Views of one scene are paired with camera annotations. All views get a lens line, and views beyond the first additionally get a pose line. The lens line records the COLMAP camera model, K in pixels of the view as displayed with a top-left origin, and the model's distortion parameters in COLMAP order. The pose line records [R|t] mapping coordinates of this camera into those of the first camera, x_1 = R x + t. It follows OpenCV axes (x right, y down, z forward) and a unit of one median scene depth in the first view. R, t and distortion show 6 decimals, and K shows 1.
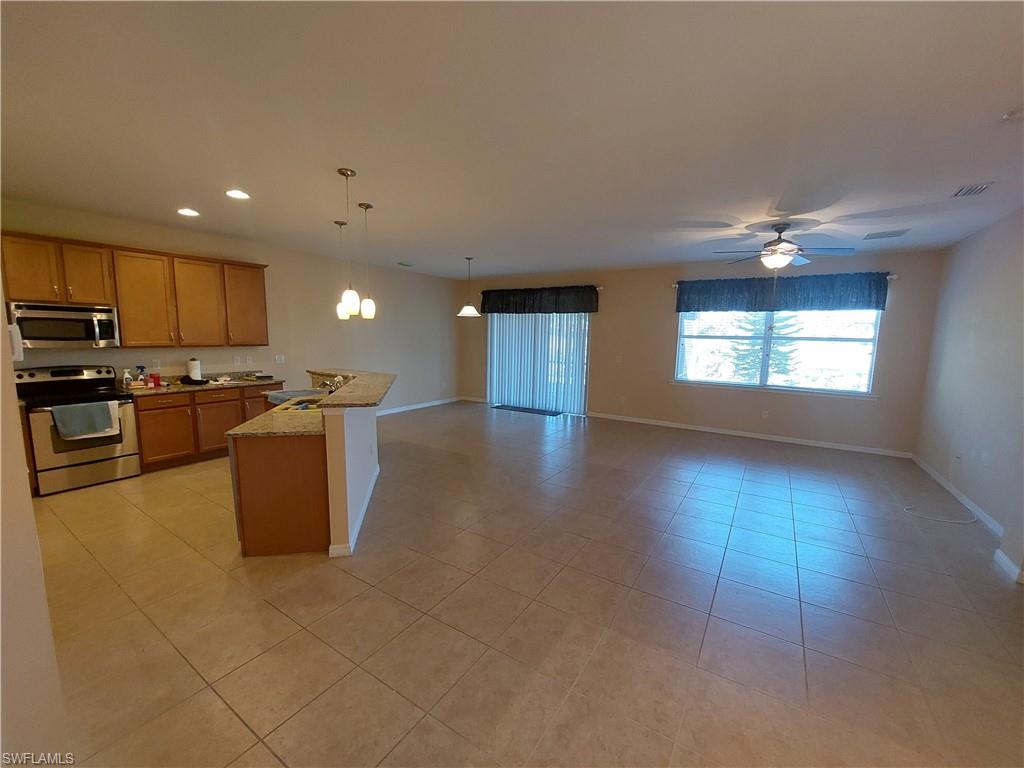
lens RADIAL K [[411.4, 0, 510.5], [0, 411.4, 387.4], [0, 0, 1]] dist [-0.003415, -0.000511]
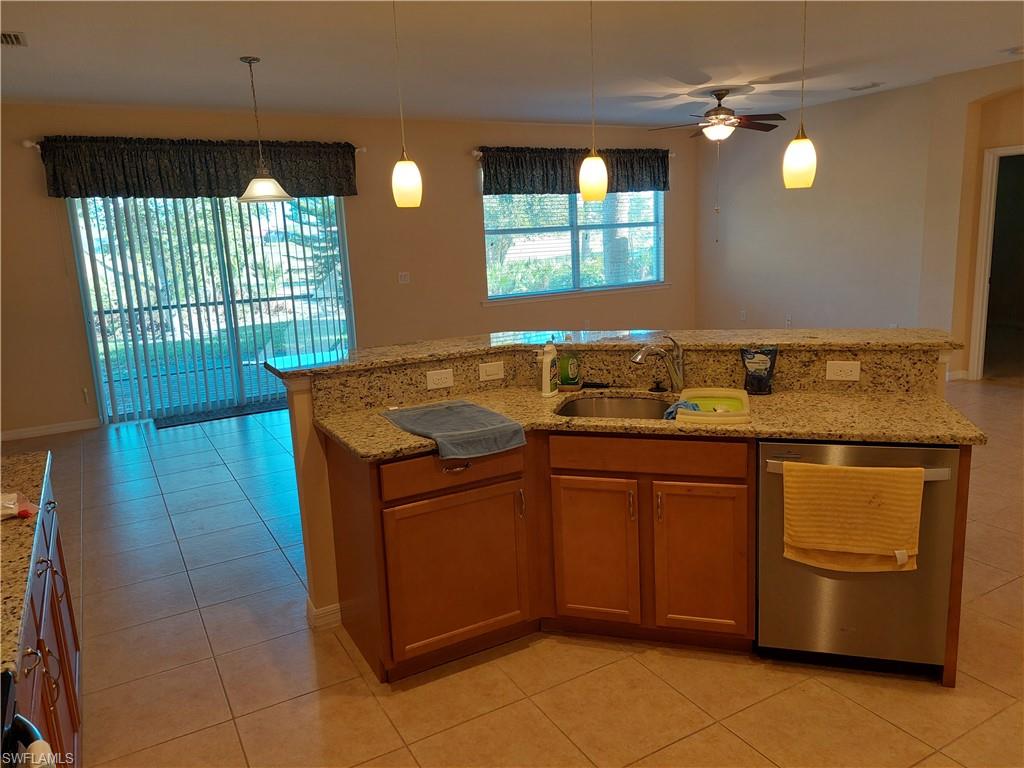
lens RADIAL K [[736.1, 0, 514.0], [0, 736.1, 378.5], [0, 0, 1]] dist [0.084411, -0.064451]
pose [[0.453543, -0.213276, 0.865339, -0.681999], [0.168793, 0.973928, 0.151572, -0.068677], [-0.875105, 0.077318, 0.477717, 0.419359]]
